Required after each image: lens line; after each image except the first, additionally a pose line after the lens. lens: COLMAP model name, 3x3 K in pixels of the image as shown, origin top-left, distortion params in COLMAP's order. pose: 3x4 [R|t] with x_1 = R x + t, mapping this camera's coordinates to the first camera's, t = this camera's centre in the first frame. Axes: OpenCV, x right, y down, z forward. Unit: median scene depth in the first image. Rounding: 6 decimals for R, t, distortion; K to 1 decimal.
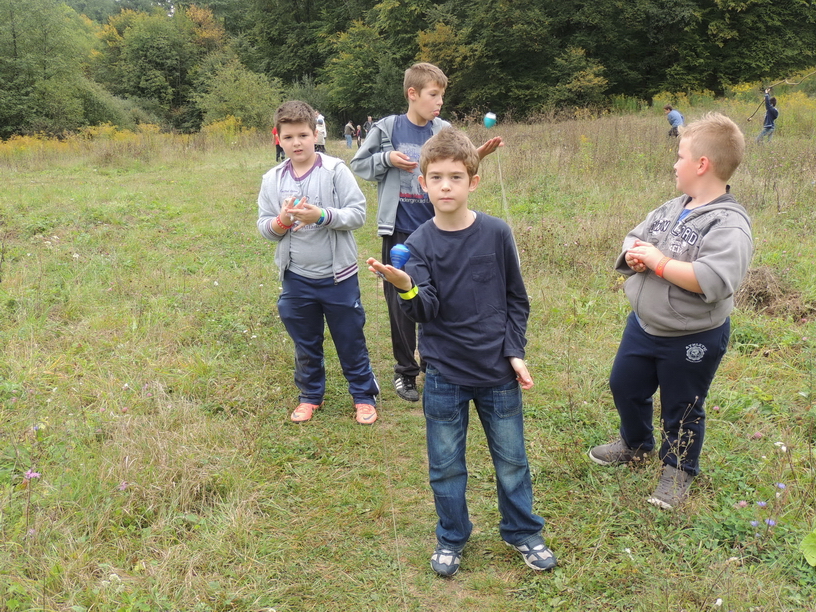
lens RADIAL K [[784.8, 0, 408.3], [0, 784.8, 306.4], [0, 0, 1]] dist [-0.024983, 0.000000]
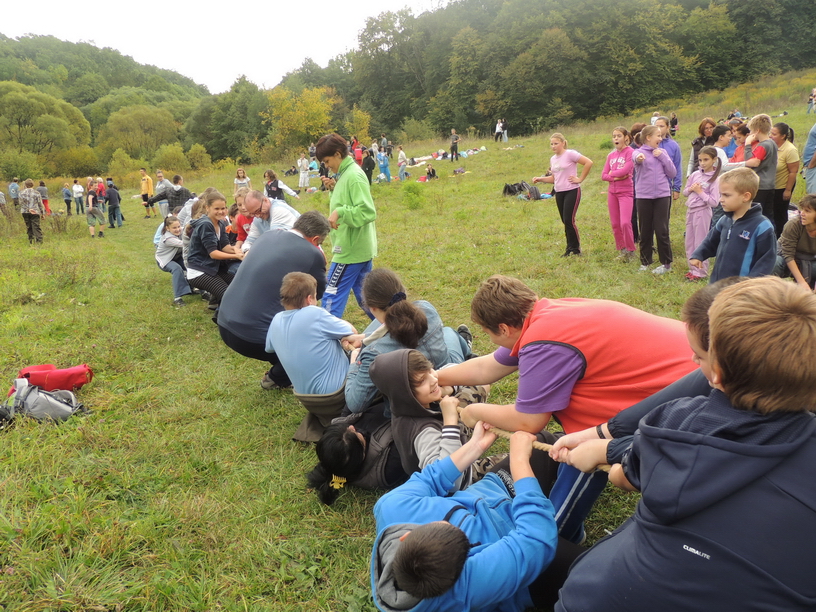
lens RADIAL K [[665.7, 0, 407.6], [0, 665.7, 305.6], [0, 0, 1]] dist [0.006377, 0.002435]
pose [[0.996711, -0.074895, 0.030934, -0.282072], [0.075306, 0.997084, -0.012316, 0.218379], [-0.029921, 0.014605, 0.999446, -0.772056]]
